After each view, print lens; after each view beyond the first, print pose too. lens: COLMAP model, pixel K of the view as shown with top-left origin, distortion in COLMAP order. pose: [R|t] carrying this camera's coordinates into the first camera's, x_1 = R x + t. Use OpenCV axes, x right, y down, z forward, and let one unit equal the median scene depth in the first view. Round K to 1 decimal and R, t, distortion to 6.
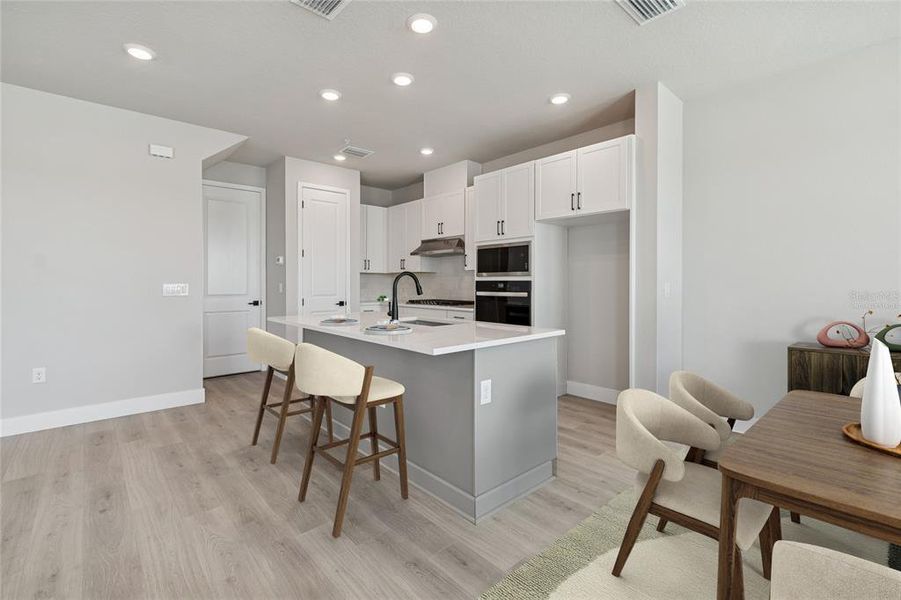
lens RADIAL K [[404.4, 0, 444.8], [0, 404.4, 283.6], [0, 0, 1]] dist [0.000974, 0.000312]
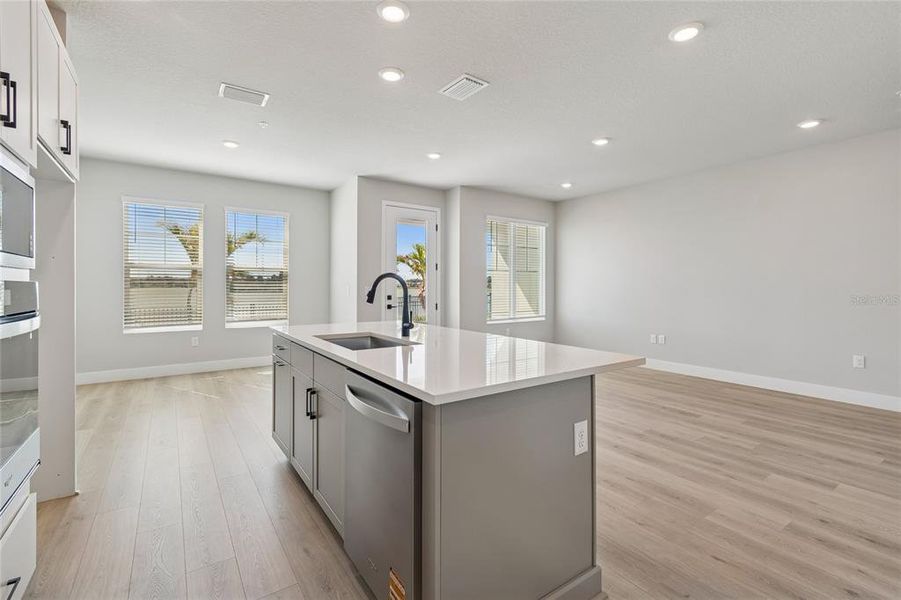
lens RADIAL K [[403.0, 0, 448.6], [0, 403.0, 286.9], [0, 0, 1]] dist [0.000925, -0.000004]
pose [[-0.992671, -0.001146, 0.120841, -0.228449], [-0.000652, 0.999991, 0.004133, -0.004388], [-0.120845, 0.004024, -0.992663, 1.327437]]
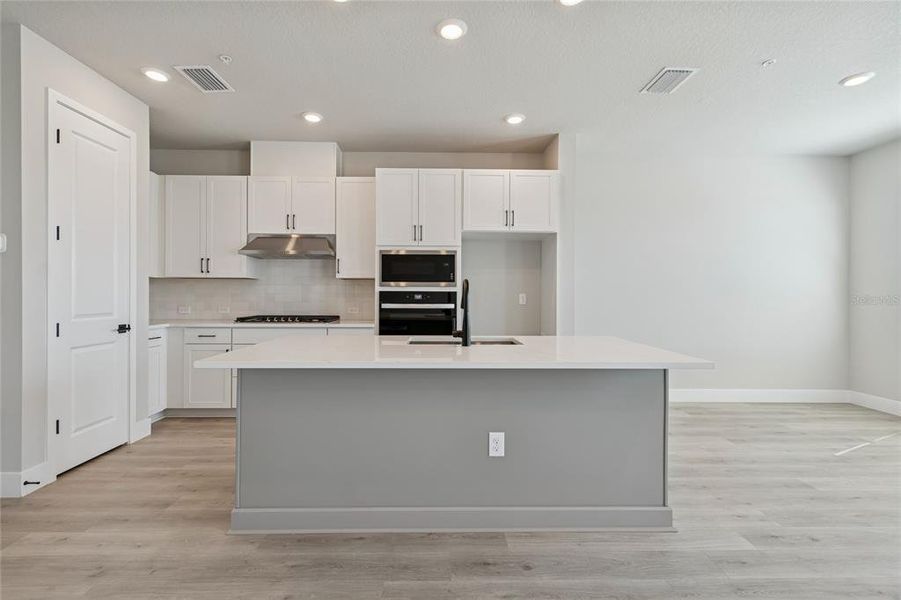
lens RADIAL K [[398.8, 0, 445.2], [0, 398.8, 296.0], [0, 0, 1]] dist [0.000626, -0.000310]
pose [[0.649880, 0.001054, 0.760036, -0.533211], [-0.002778, 0.999996, 0.000988, 0.002248], [-0.760032, -0.002754, 0.649880, 0.396697]]
